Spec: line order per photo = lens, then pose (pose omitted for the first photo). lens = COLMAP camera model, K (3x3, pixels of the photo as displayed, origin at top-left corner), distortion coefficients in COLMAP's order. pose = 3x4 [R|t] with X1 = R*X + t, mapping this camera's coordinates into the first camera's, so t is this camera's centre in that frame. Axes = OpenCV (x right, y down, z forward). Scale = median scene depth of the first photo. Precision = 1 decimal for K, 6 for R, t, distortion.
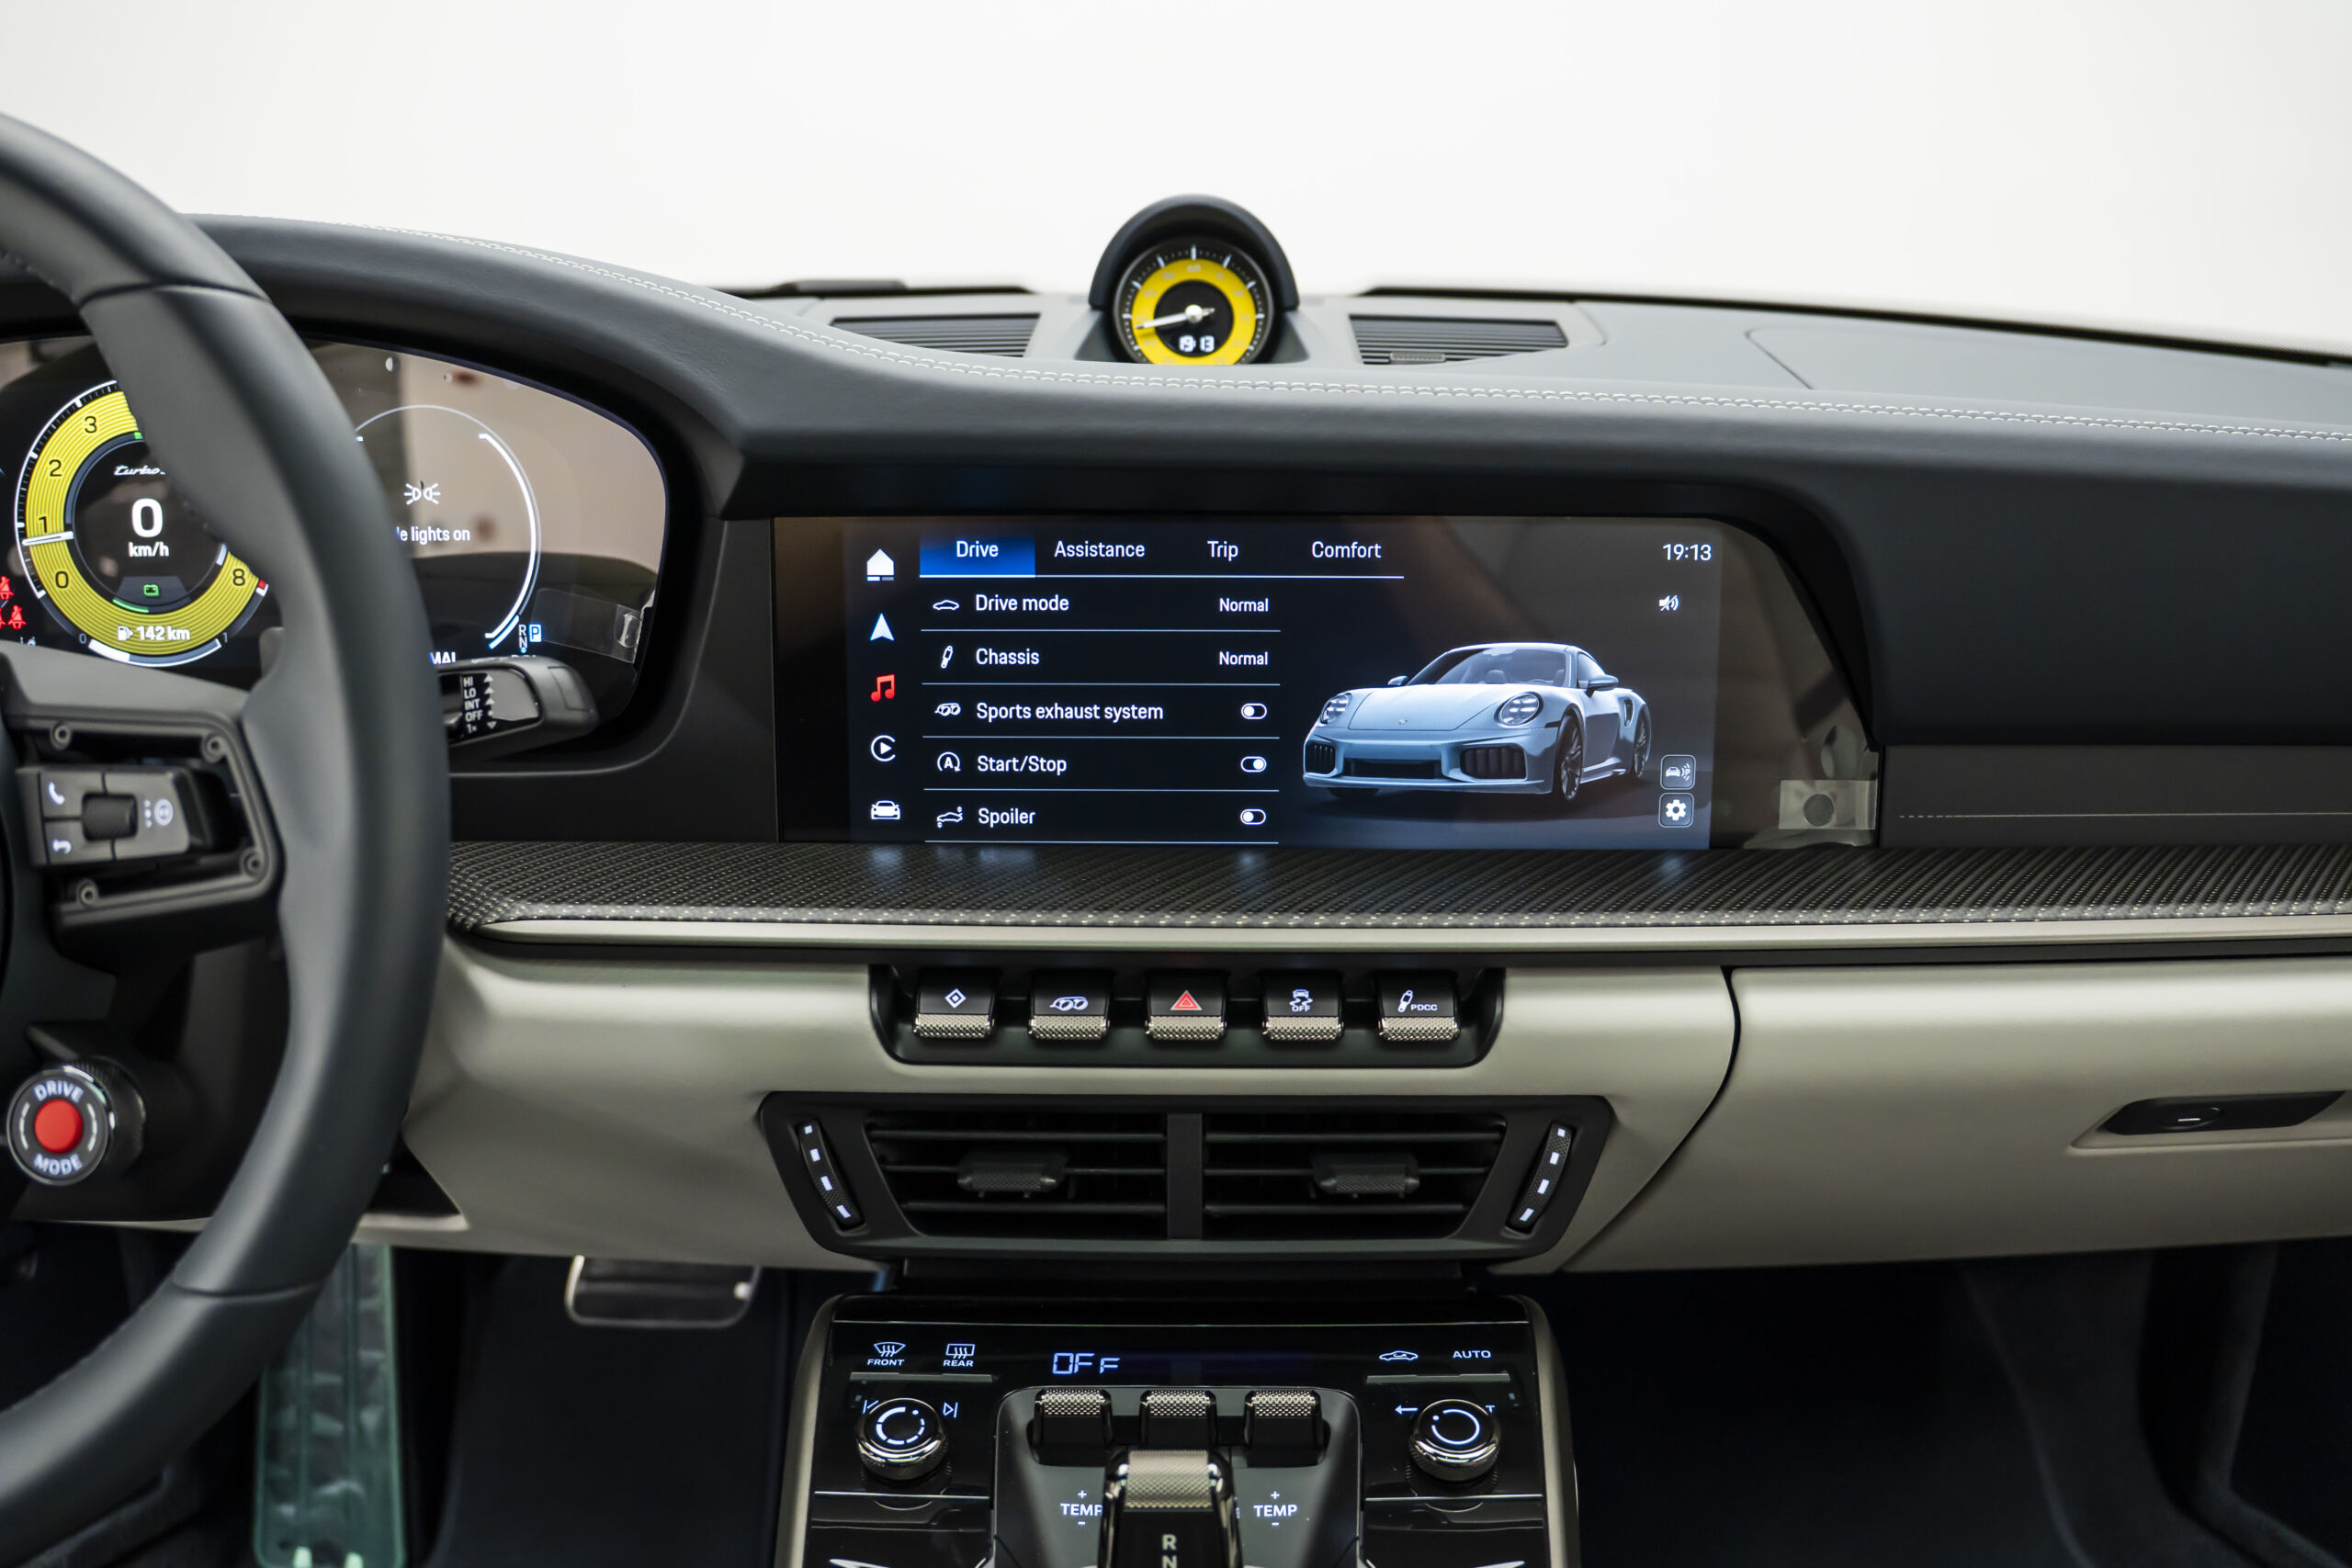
lens RADIAL K [[1940.5, 0, 1176.0], [0, 1940.5, 784.0], [0, 0, 1]] dist [-0.154823, 0.004752]
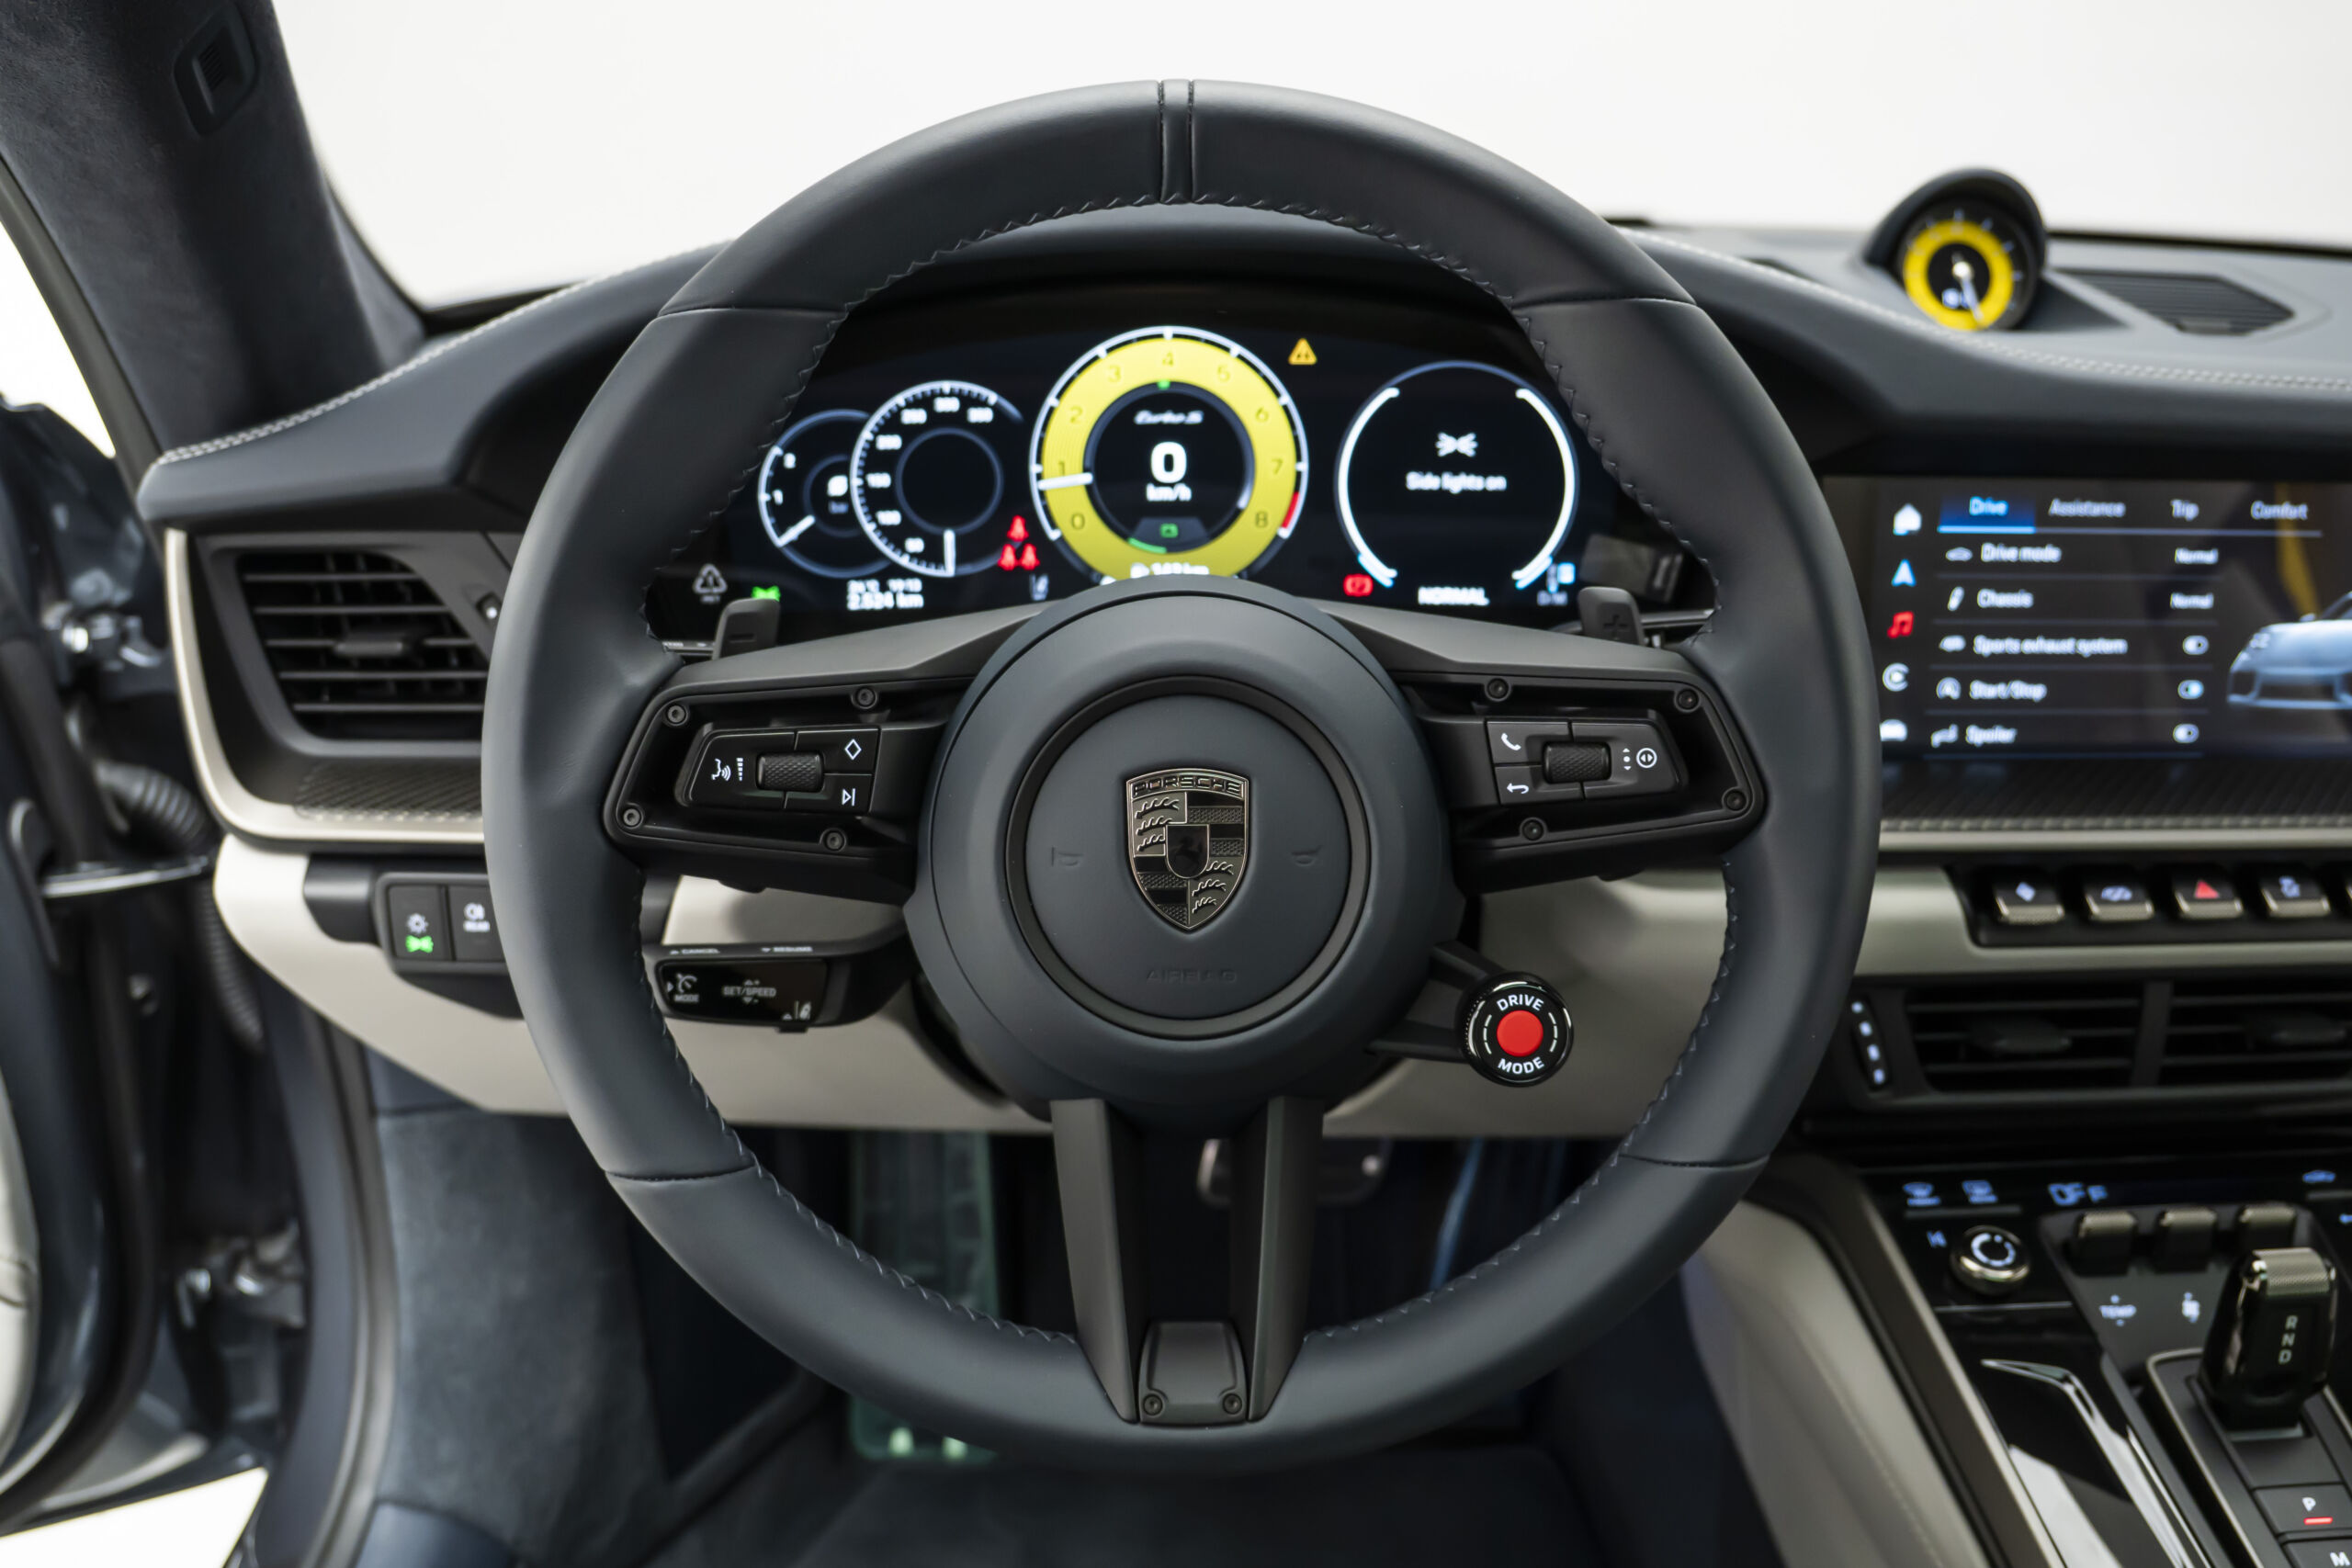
lens RADIAL K [[2020.4, 0, 1176.0], [0, 2020.4, 784.0], [0, 0, 1]] dist [-0.199805, 0.113394]
pose [[0.999864, -0.013655, 0.009261, -0.597785], [0.013007, 0.997688, 0.066706, -0.039221], [-0.010151, -0.066576, 0.997730, -0.175431]]
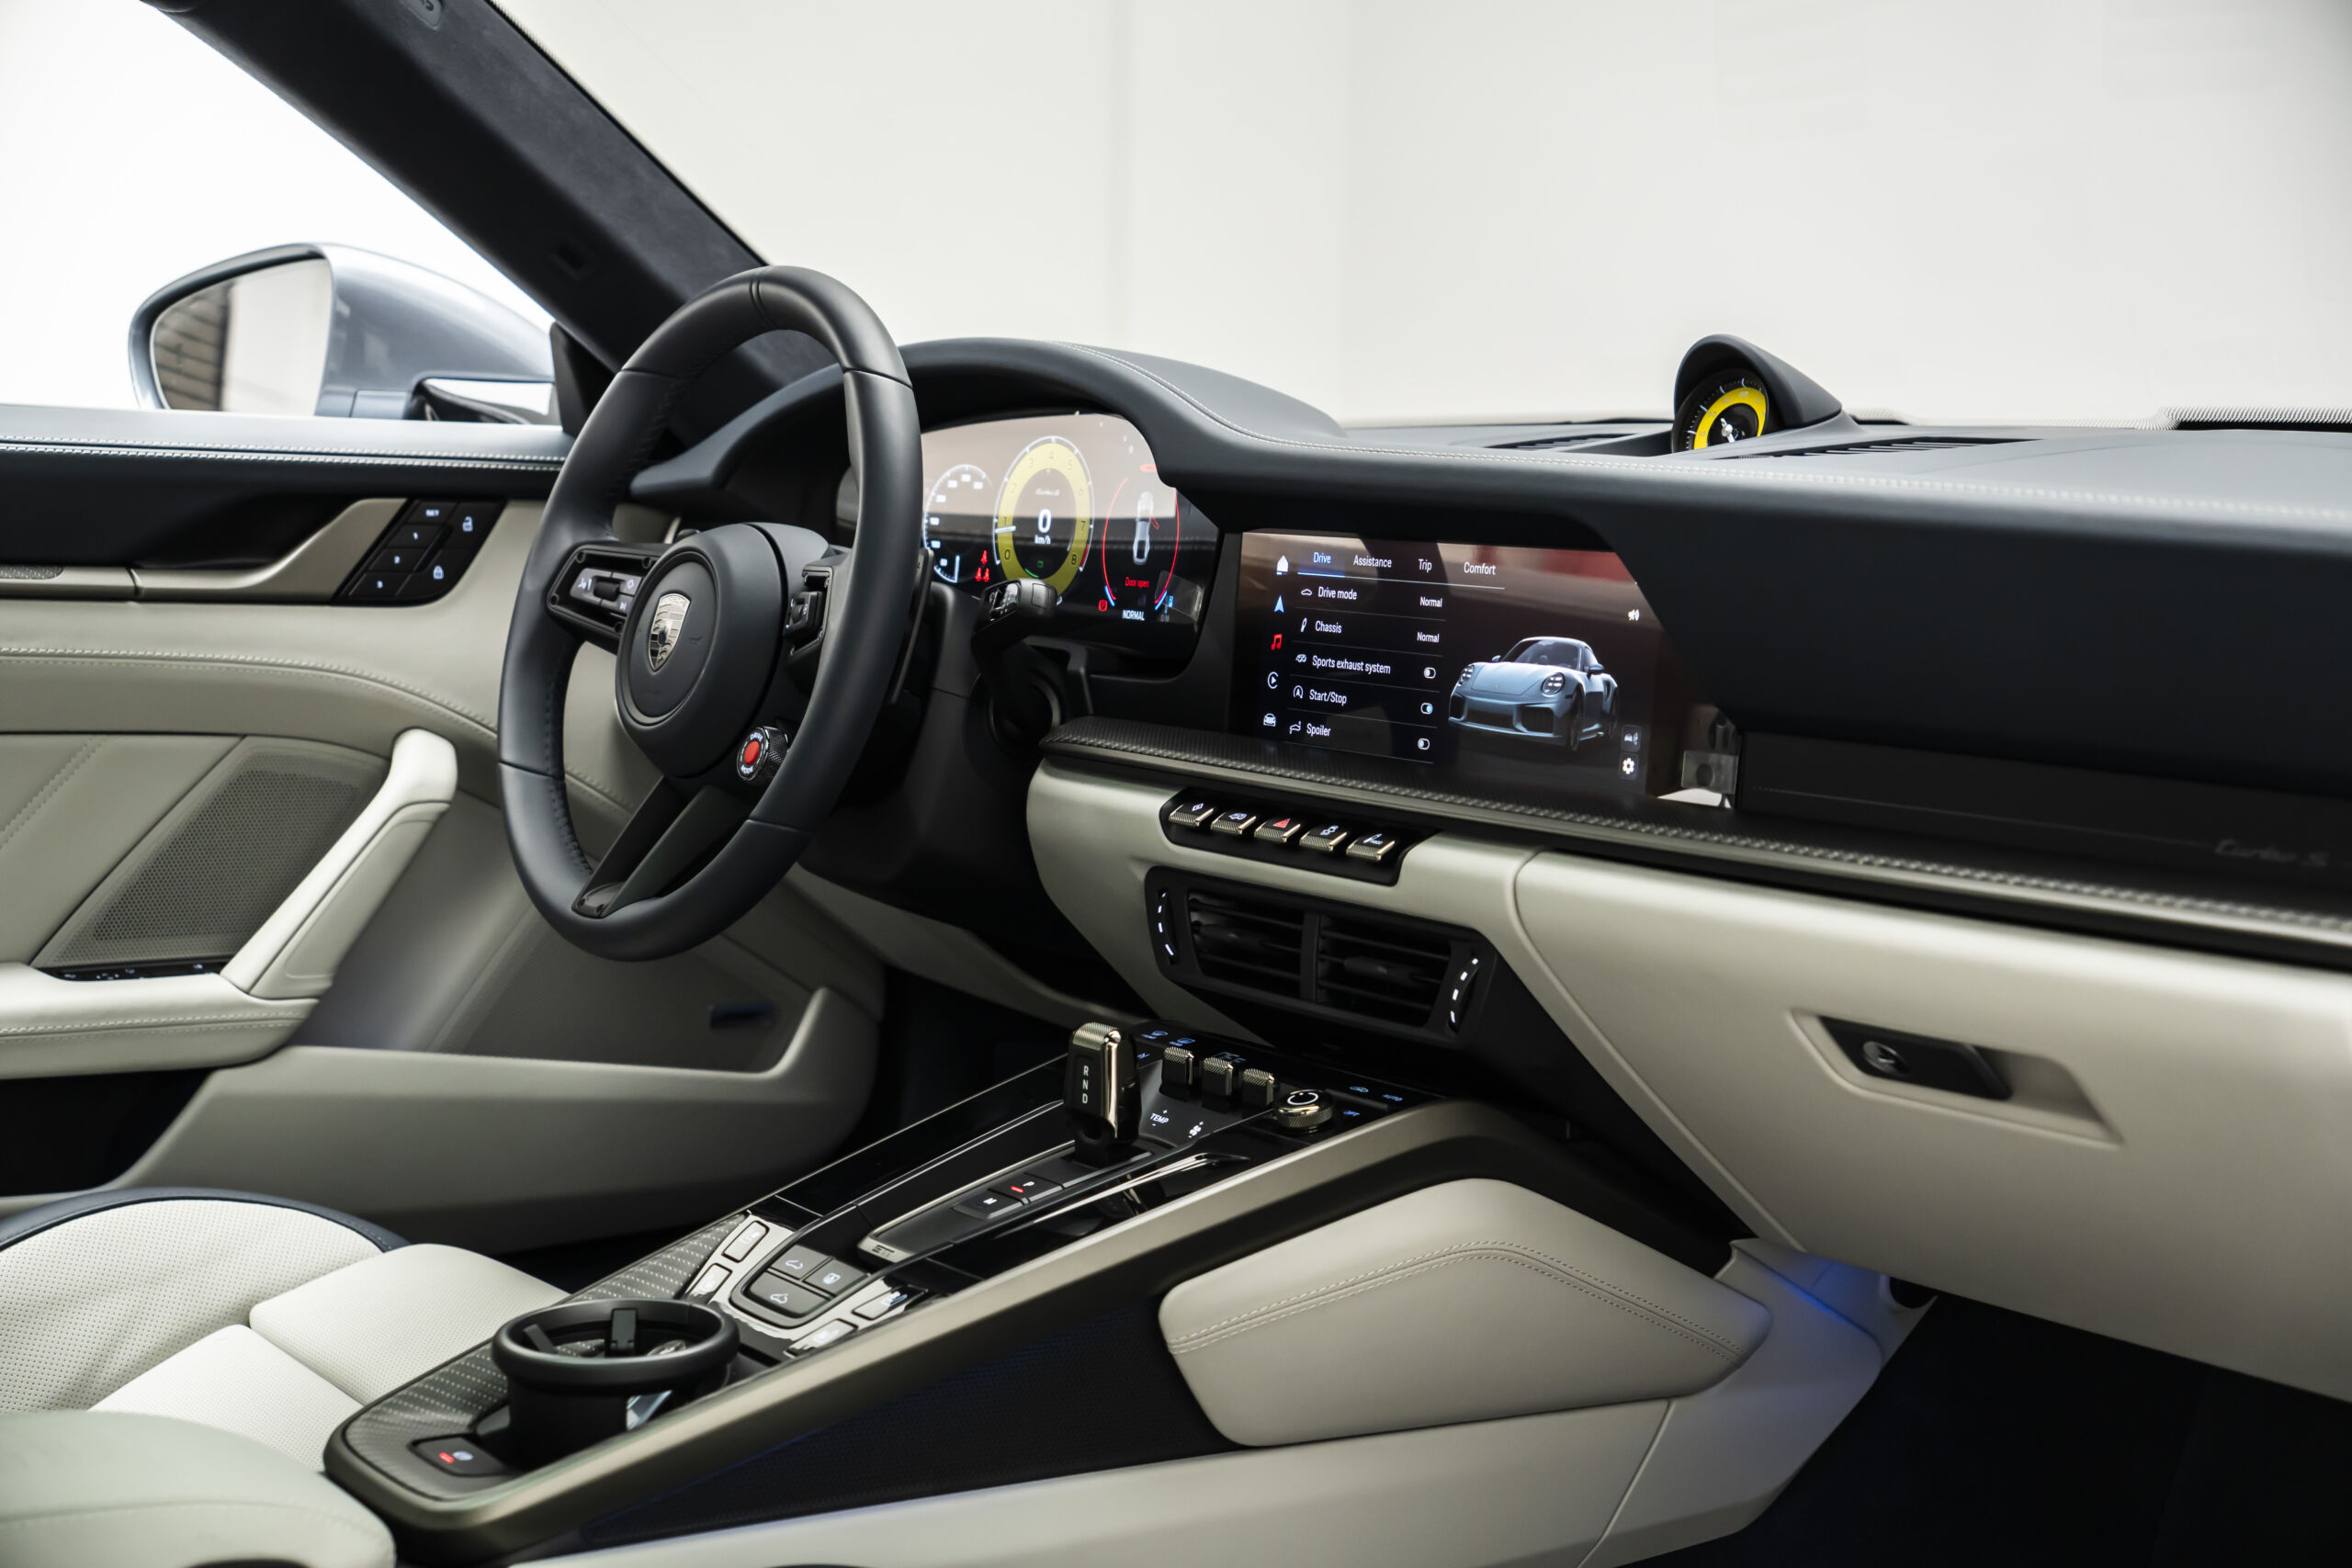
lens RADIAL K [[3088.1, 0, 1176.0], [0, 3088.1, 784.0], [0, 0, 1]] dist [-0.112704, -0.004416]
pose [[0.612392, 0.098764, -0.784361, 1.810837], [-0.221498, 0.973862, -0.050310, 0.211262], [0.758891, 0.204543, 0.618261, -0.614587]]
